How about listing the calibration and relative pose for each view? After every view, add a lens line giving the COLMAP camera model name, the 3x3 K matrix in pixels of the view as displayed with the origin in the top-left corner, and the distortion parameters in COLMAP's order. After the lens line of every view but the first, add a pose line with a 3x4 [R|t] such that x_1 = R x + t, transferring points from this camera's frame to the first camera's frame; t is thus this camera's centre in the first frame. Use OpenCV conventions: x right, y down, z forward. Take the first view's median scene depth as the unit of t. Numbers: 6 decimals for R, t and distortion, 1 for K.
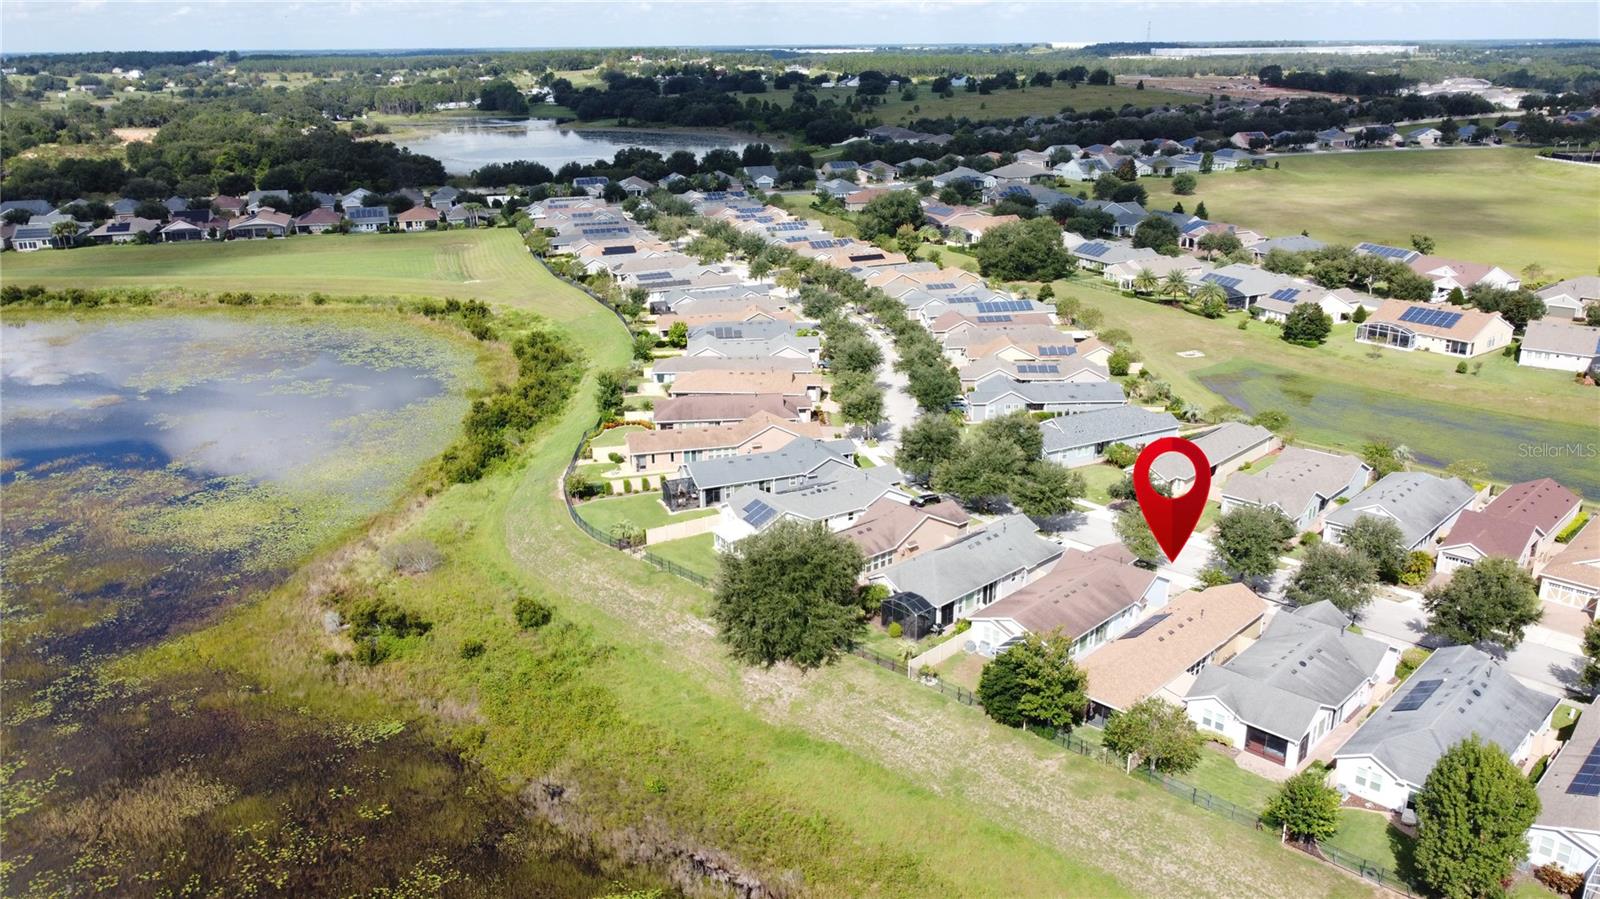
lens RADIAL K [[1208.8, 0, 793.3], [0, 1208.8, 451.4], [0, 0, 1]] dist [0.003477, -0.012261]
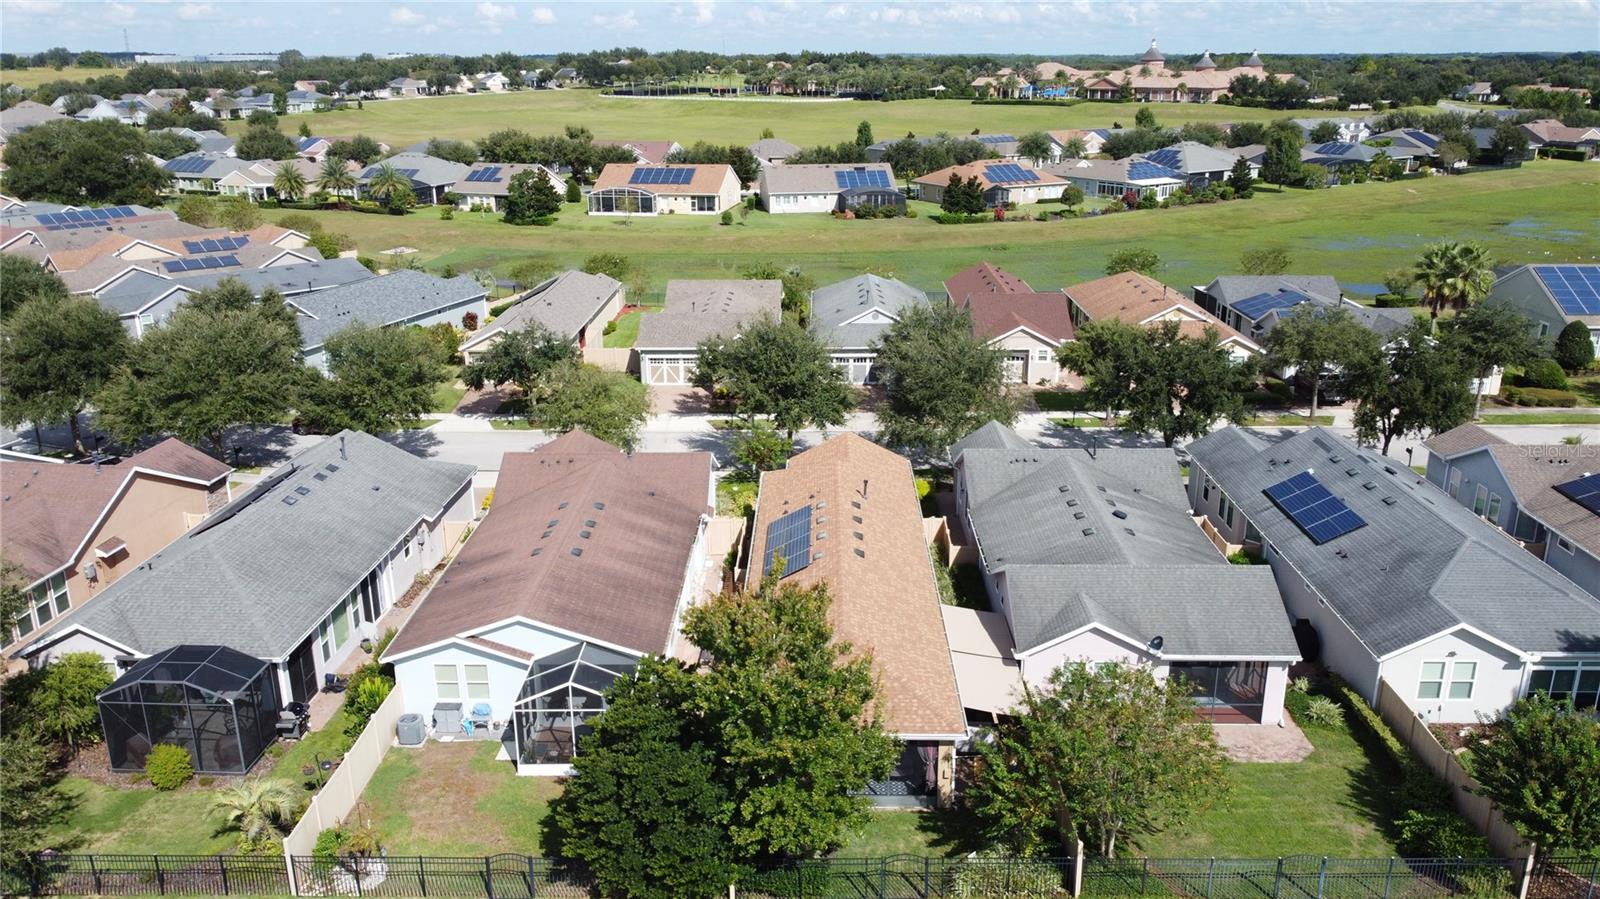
lens RADIAL K [[1208.8, 0, 796.9], [0, 1208.8, 454.8], [0, 0, 1]] dist [0.003477, -0.012261]
pose [[0.724511, -0.207811, 0.657189, 0.007620], [0.219075, 0.973453, 0.066301, 0.075229], [-0.653521, 0.095938, 0.750804, 0.591576]]
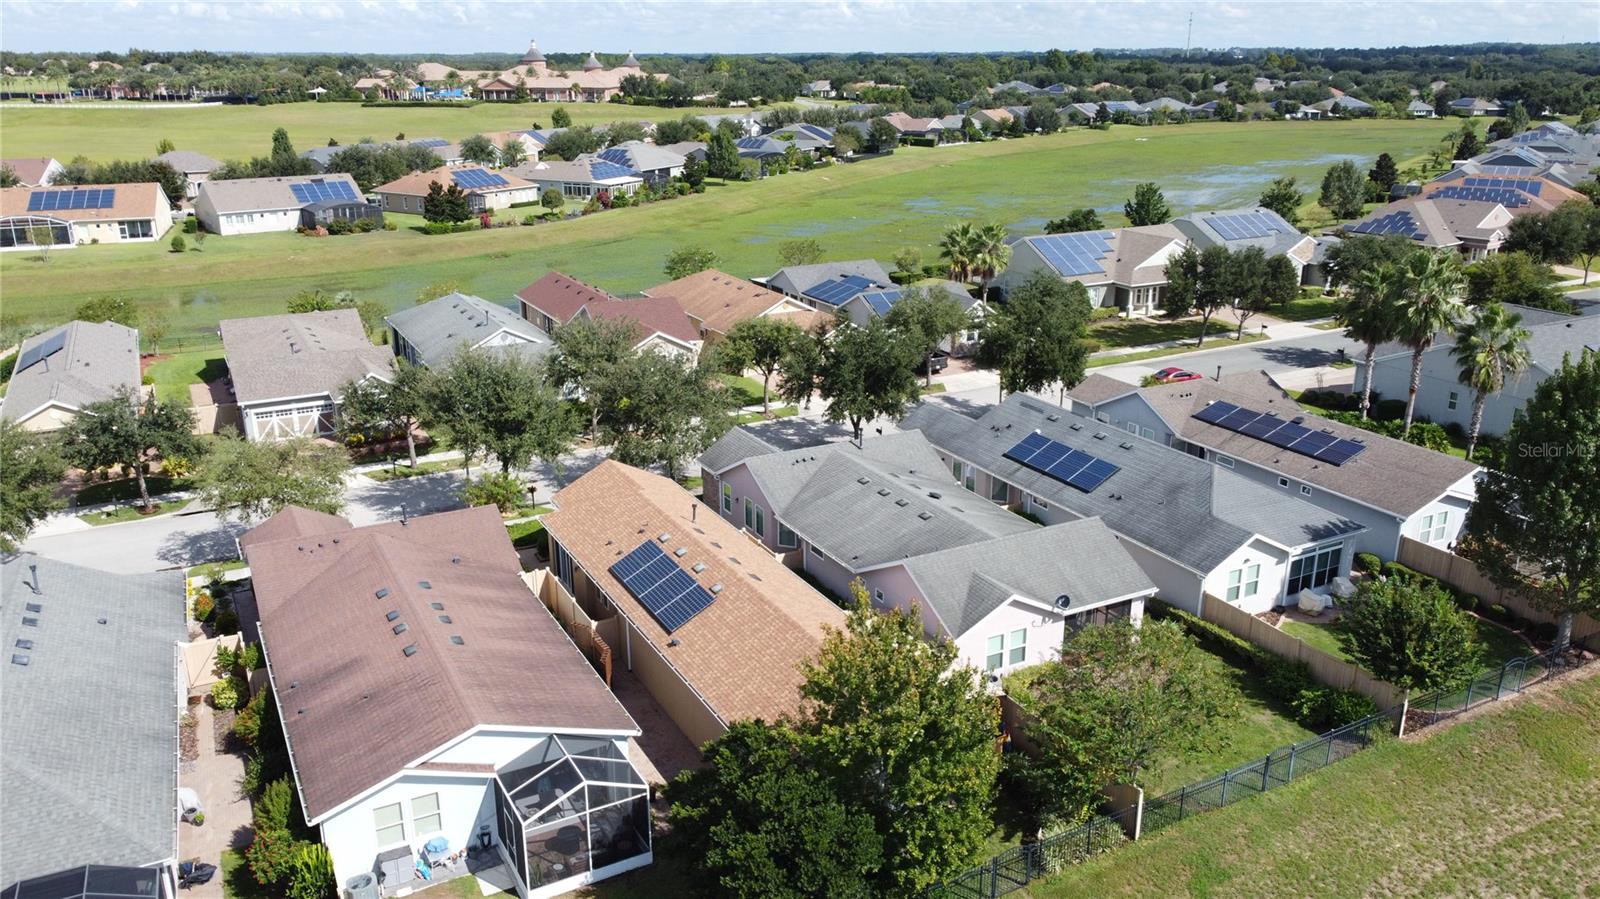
lens RADIAL K [[1208.8, 0, 796.5], [0, 1208.8, 458.3], [0, 0, 1]] dist [0.003477, -0.012261]
pose [[0.294983, -0.292115, 0.909755, -0.057606], [0.305530, 0.930971, 0.199861, 0.030906], [-0.905338, 0.219001, 0.363870, 0.711237]]
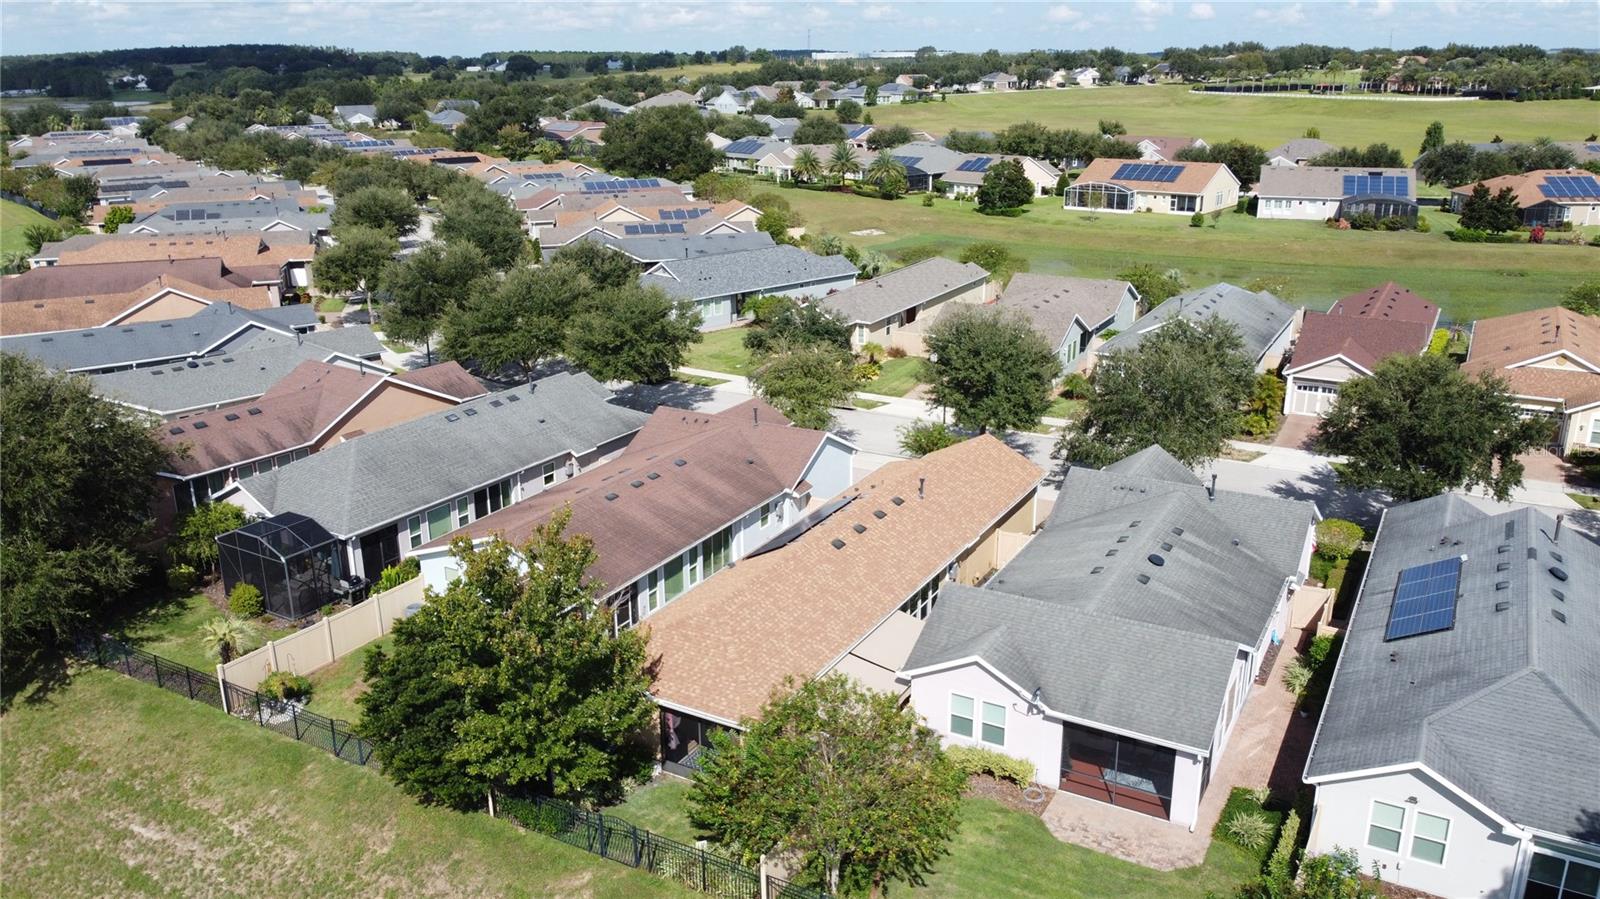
lens RADIAL K [[1208.8, 0, 797.6], [0, 1208.8, 449.1], [0, 0, 1]] dist [0.003477, -0.012261]
pose [[0.966246, -0.076348, 0.246047, 0.162367], [0.080833, 0.996694, -0.008169, 0.107433], [-0.244610, 0.027782, 0.969223, 0.508675]]
